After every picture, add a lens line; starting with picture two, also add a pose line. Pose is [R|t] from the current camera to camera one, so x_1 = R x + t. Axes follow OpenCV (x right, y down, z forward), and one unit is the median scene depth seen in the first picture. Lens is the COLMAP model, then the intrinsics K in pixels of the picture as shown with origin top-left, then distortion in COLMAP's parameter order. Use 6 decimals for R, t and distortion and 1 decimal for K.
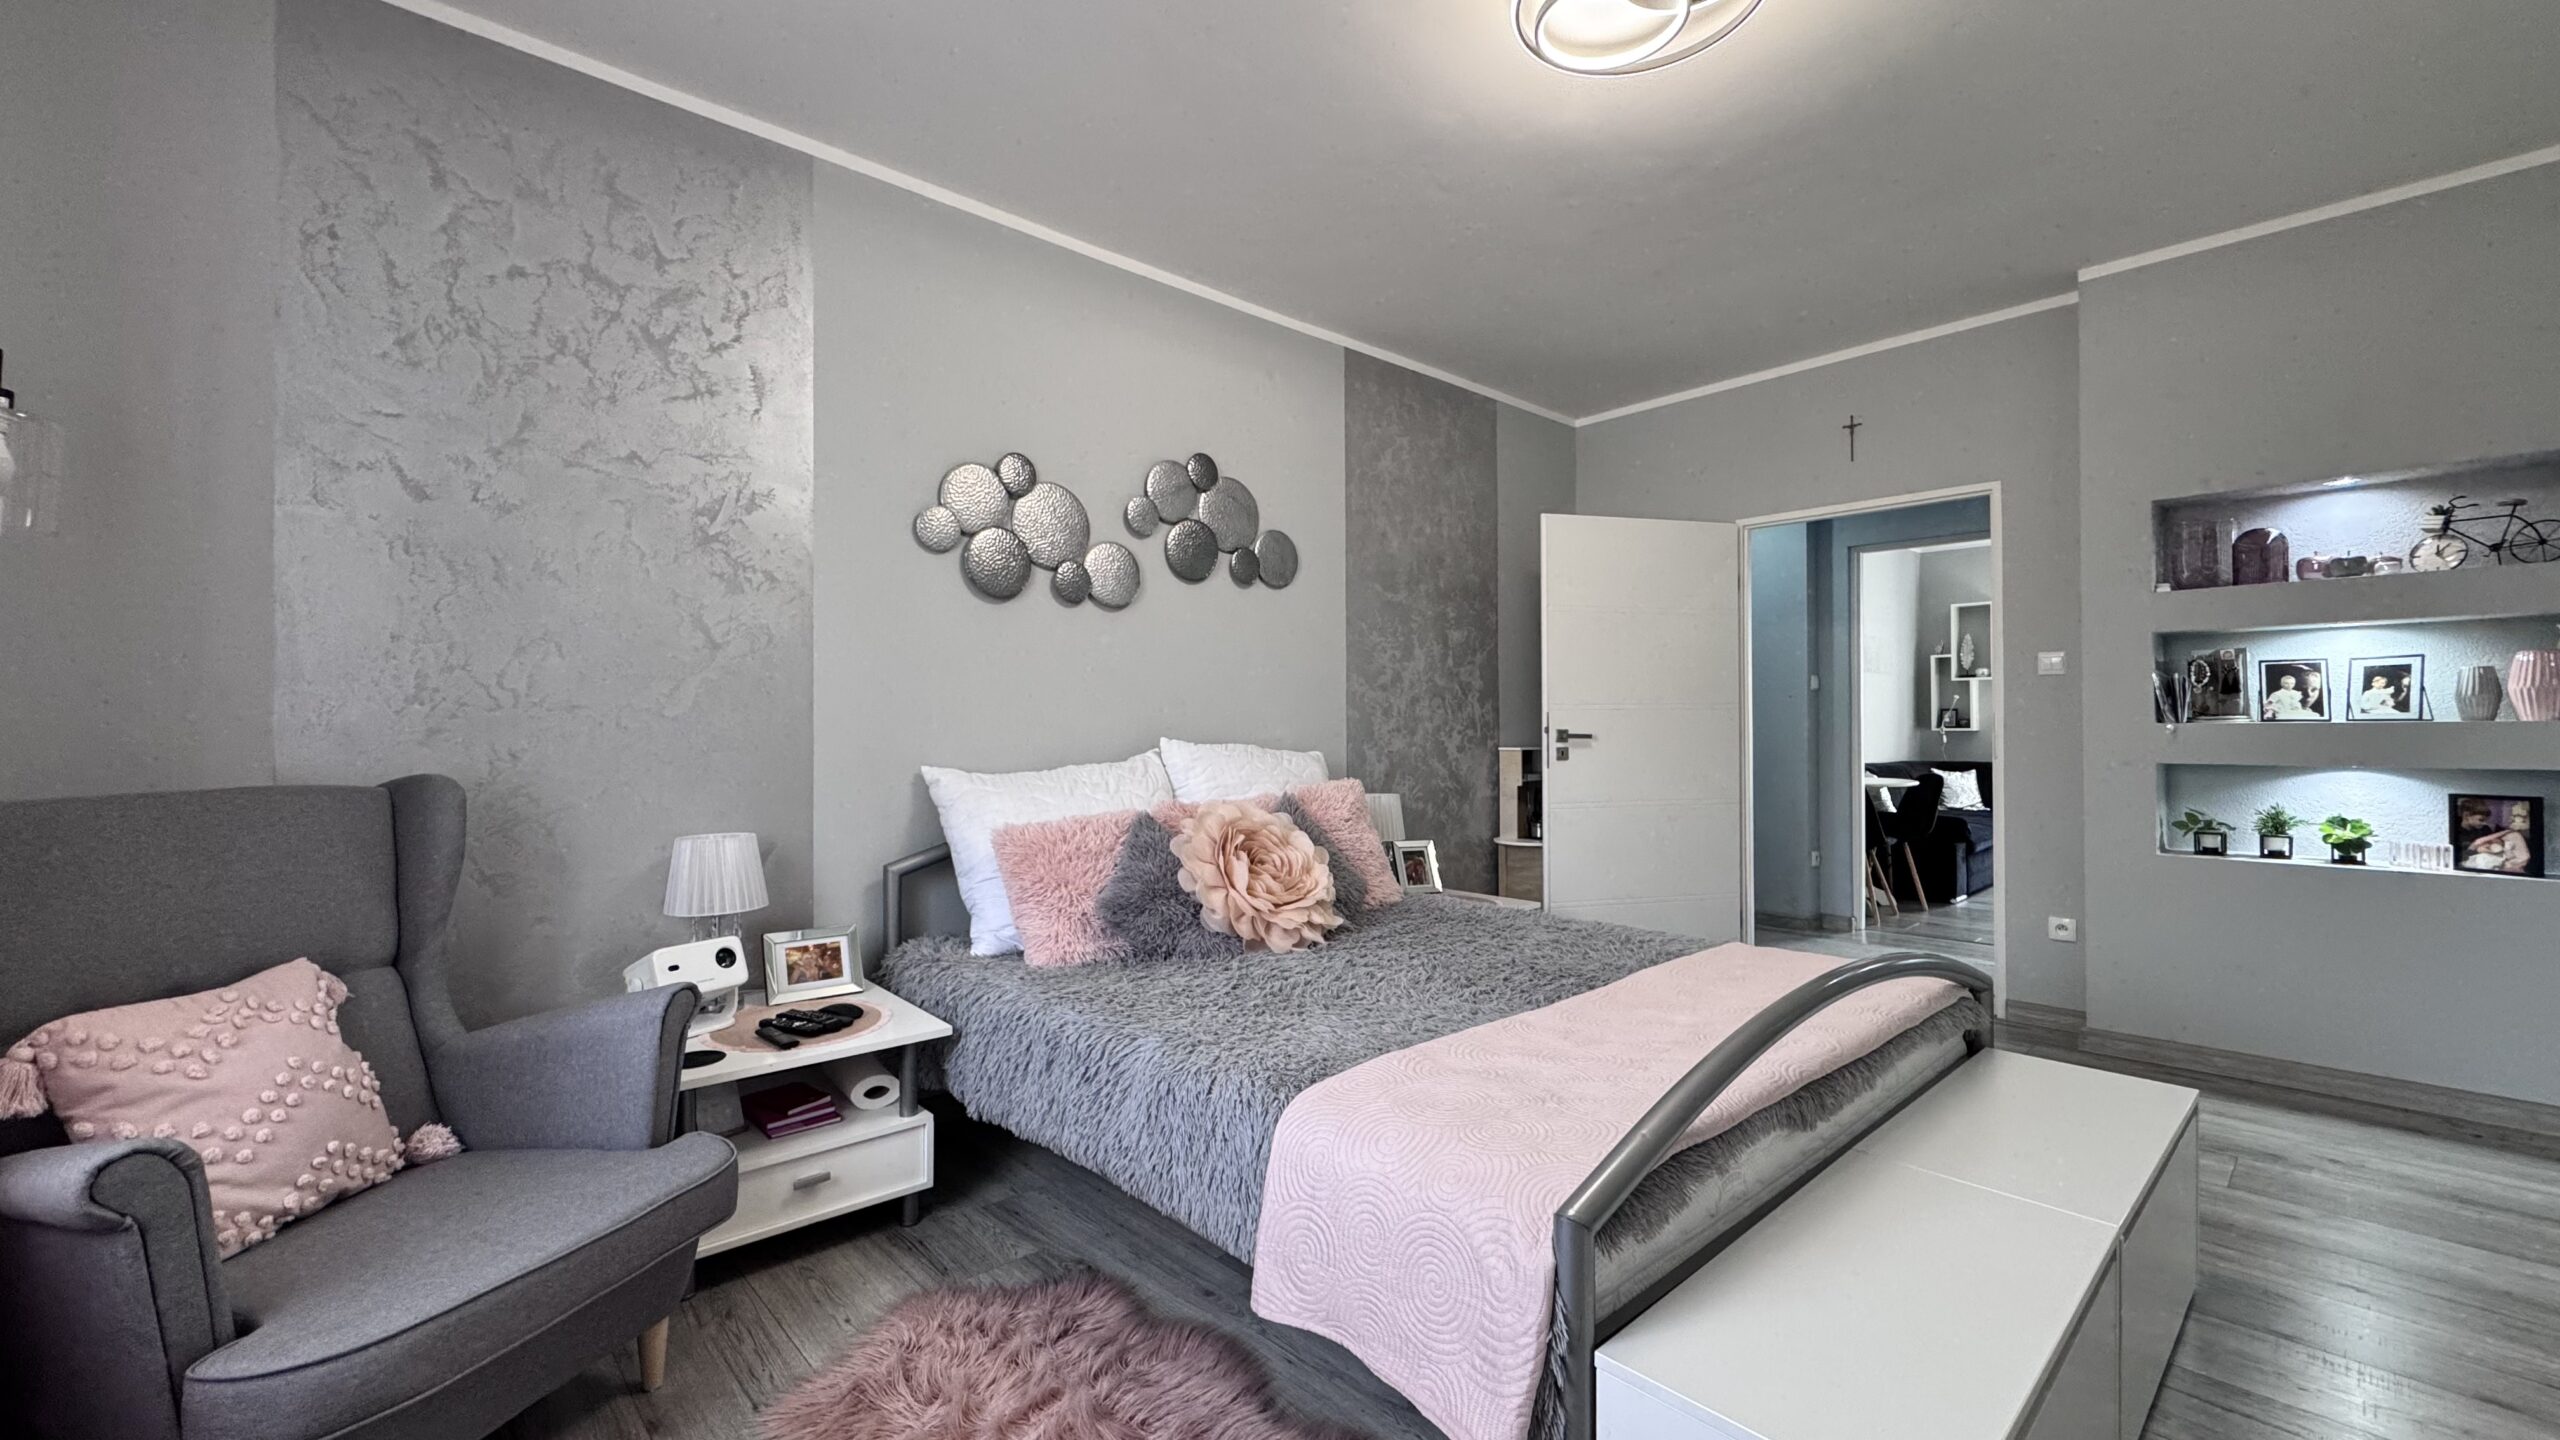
lens RADIAL K [[1025.7, 0, 1294.1], [0, 1025.7, 719.9], [0, 0, 1]] dist [-0.000463, 0.000132]
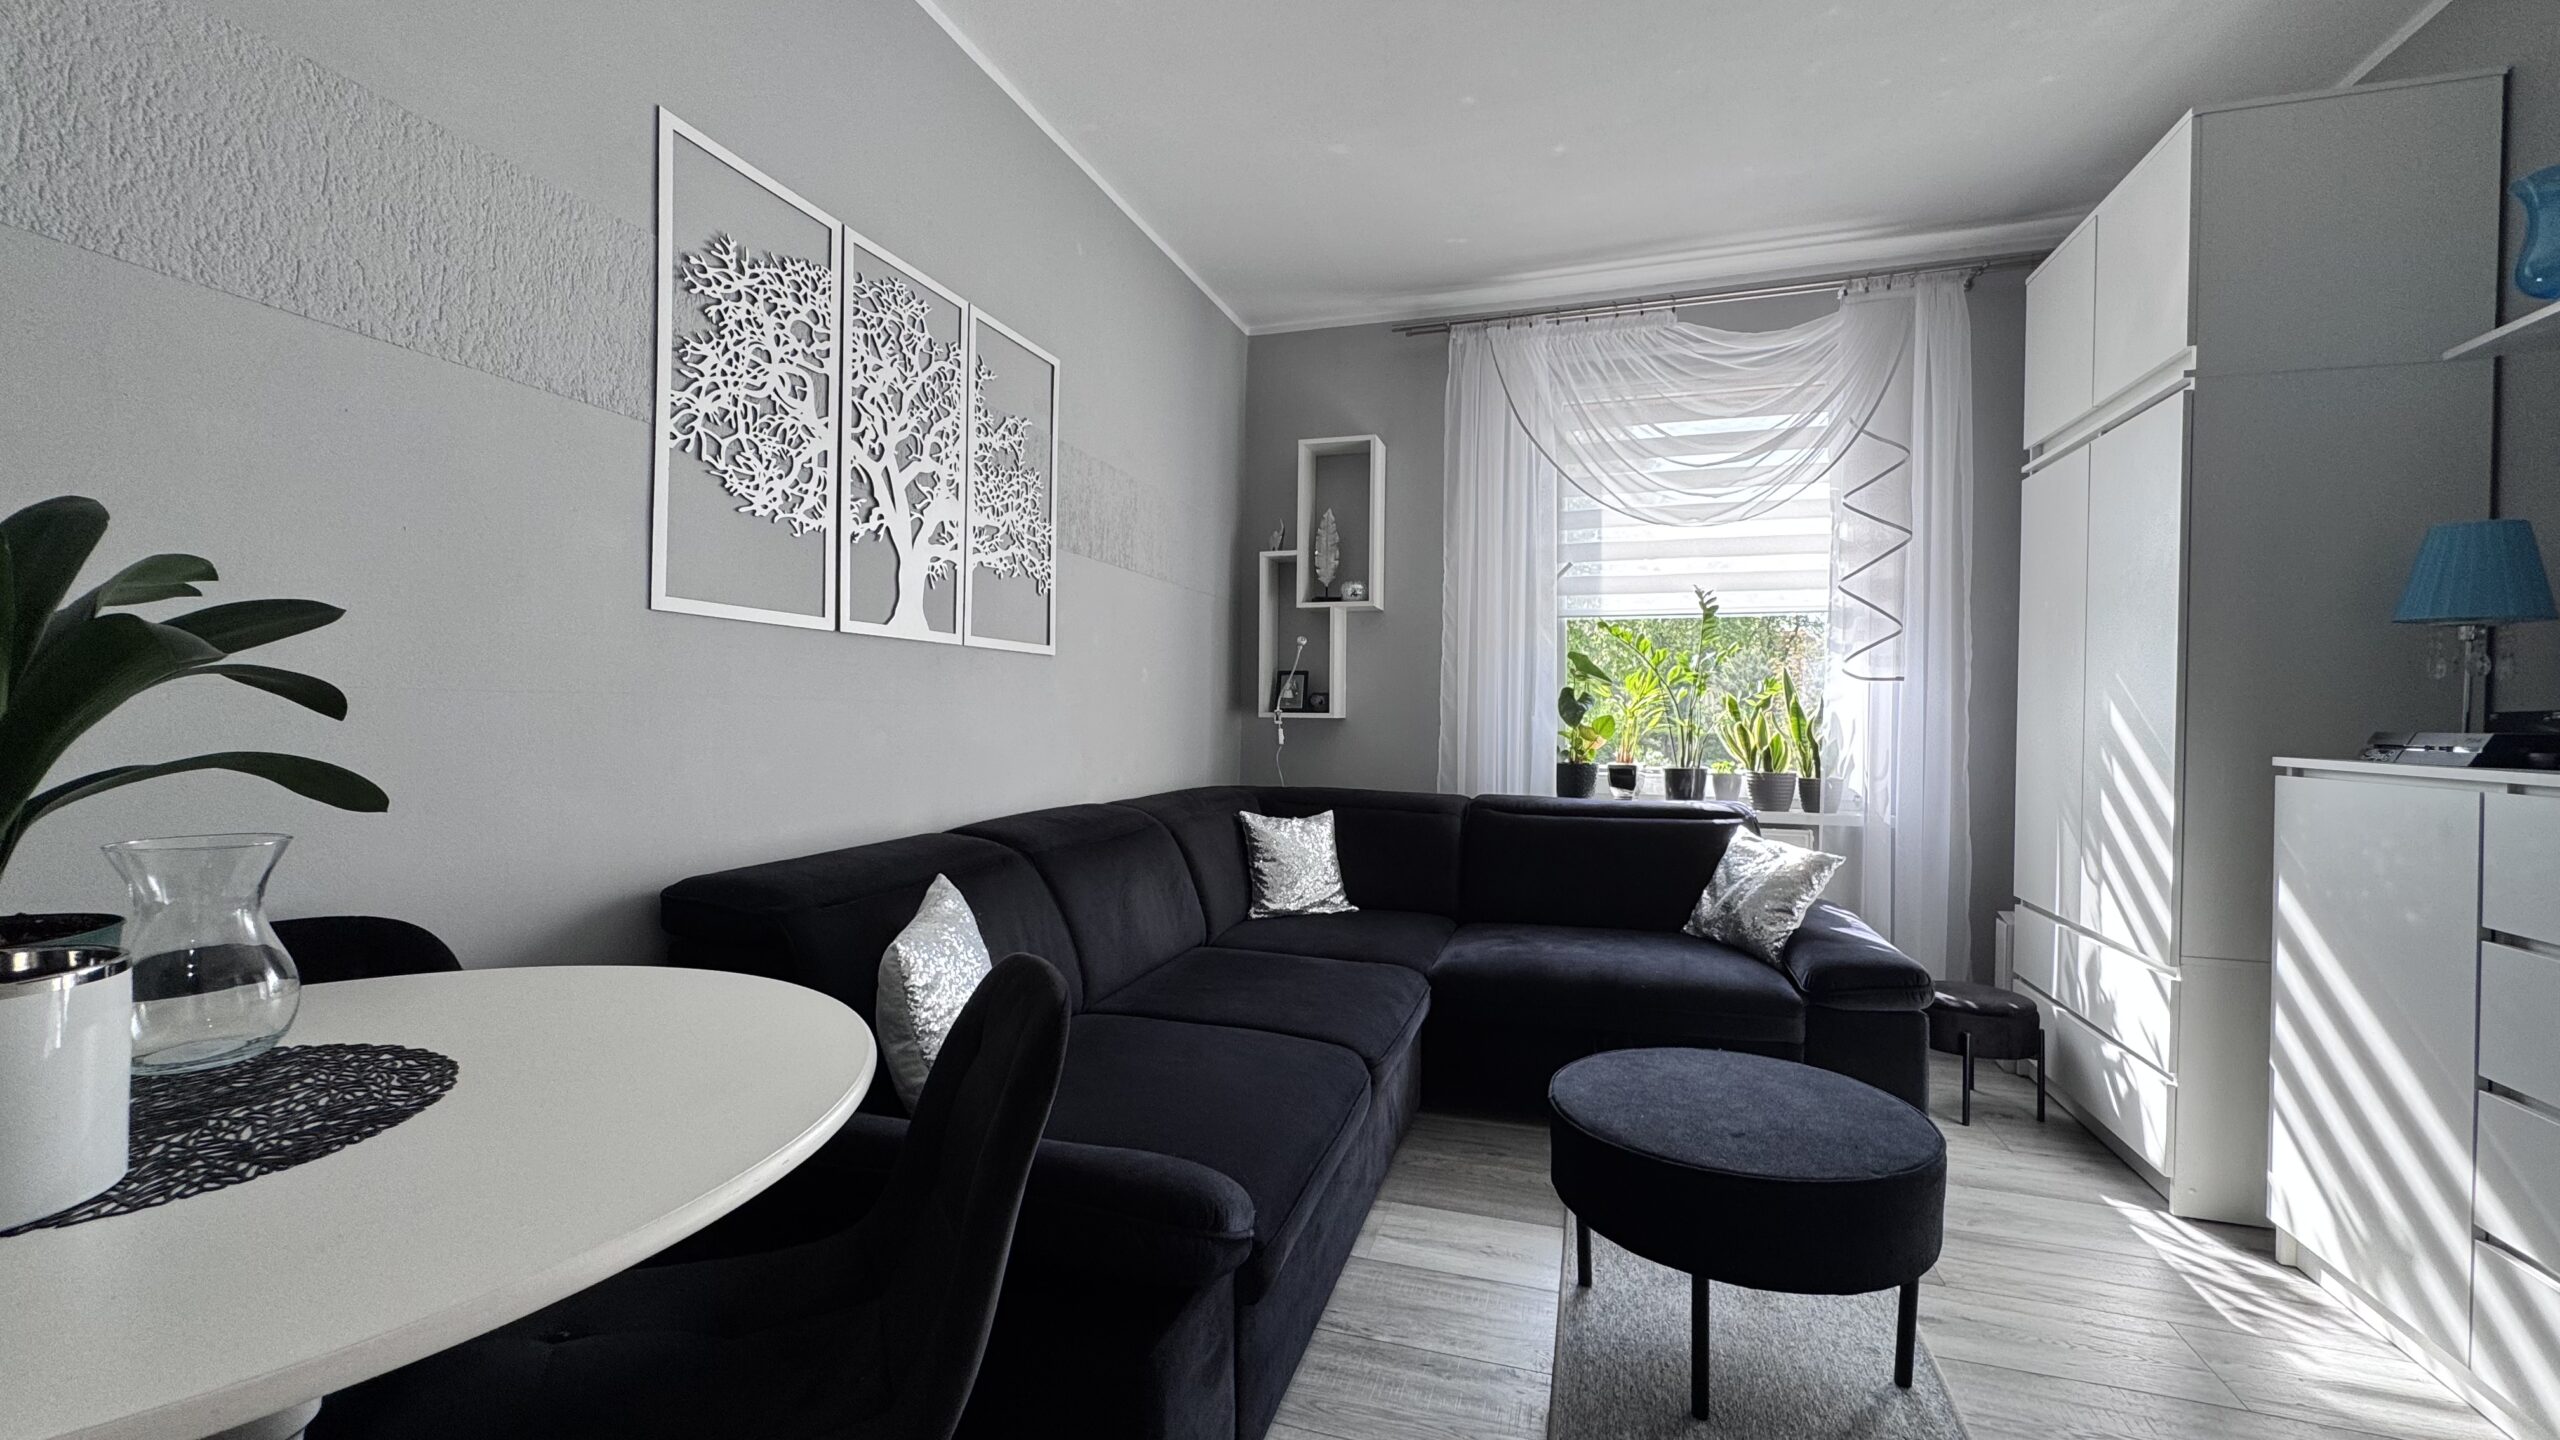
lens RADIAL K [[1025.7, 0, 1280.5], [0, 1025.7, 722.7], [0, 0, 1]] dist [-0.000463, 0.000132]
pose [[0.872619, 0.019602, 0.488009, 0.844515], [-0.023442, 0.999724, 0.001761, 0.024265], [-0.487839, -0.012977, 0.872837, 1.236560]]
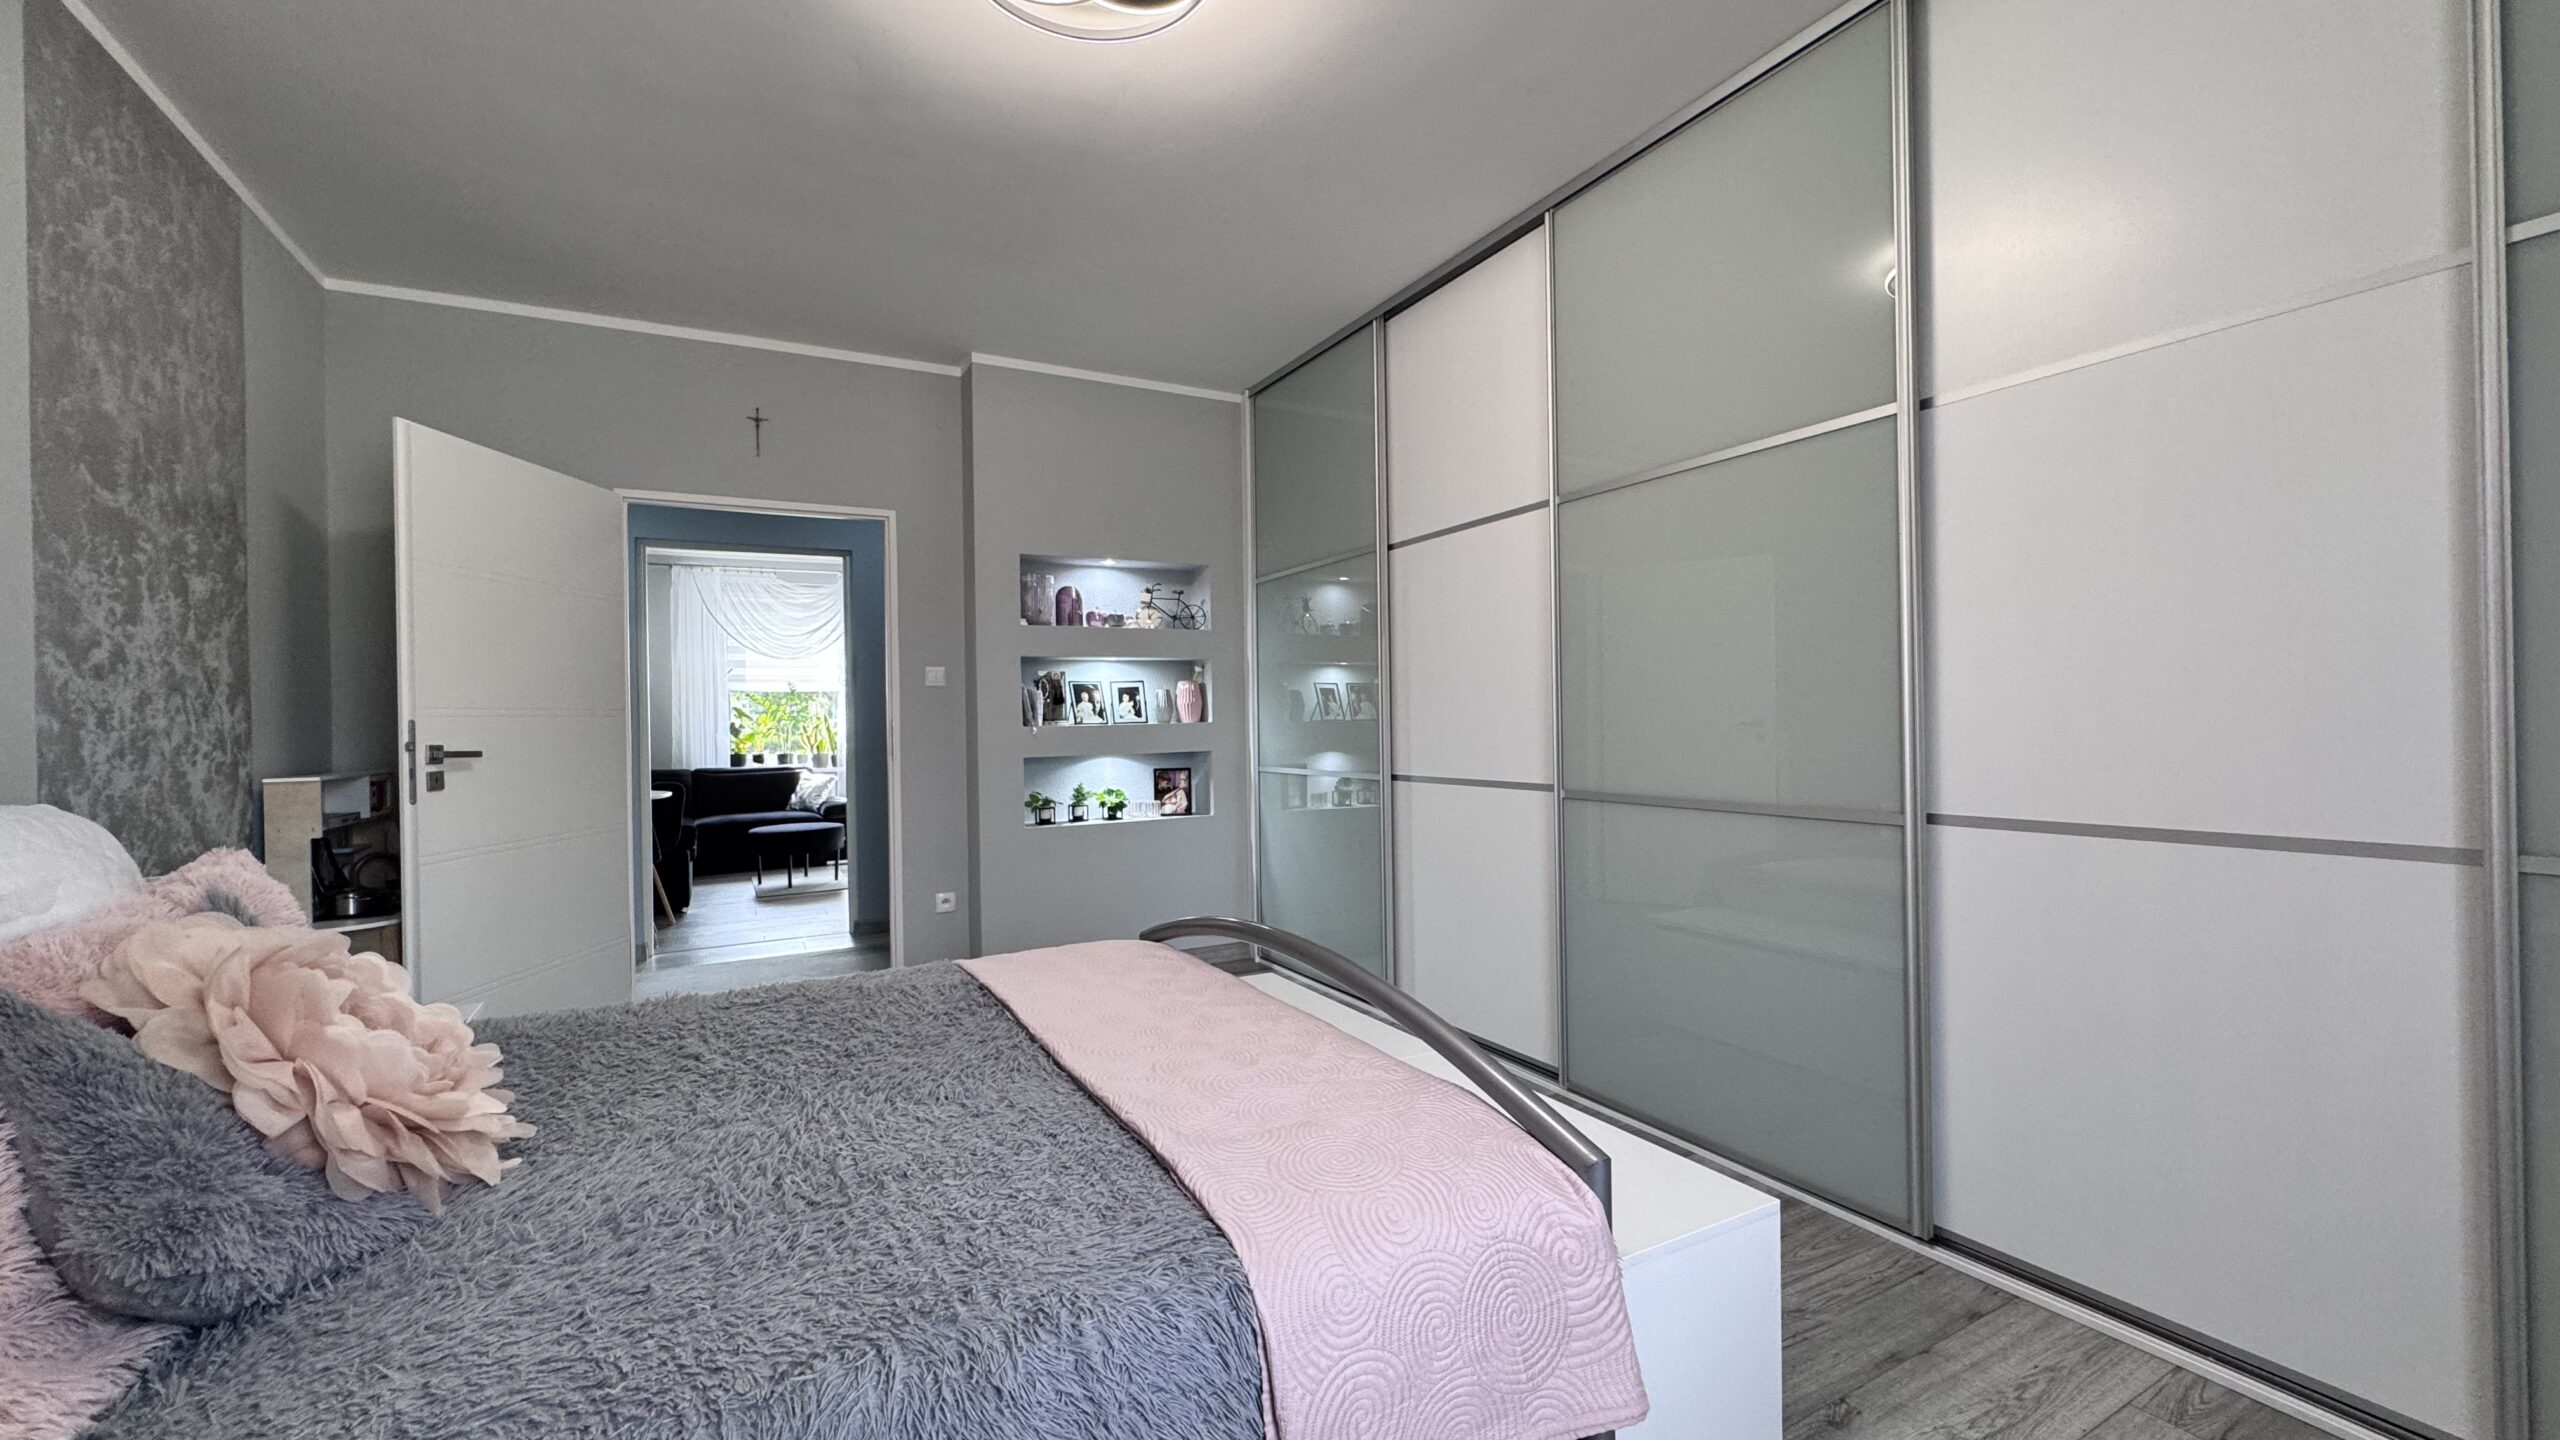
lens RADIAL K [[1025.7, 0, 1275.1], [0, 1025.7, 722.7], [0, 0, 1]] dist [-0.000463, 0.000132]
pose [[0.238854, -0.004926, 0.971043, -0.274245], [0.011443, 0.999932, 0.002258, -0.000867], [-0.970988, 0.010573, 0.238895, 0.313822]]
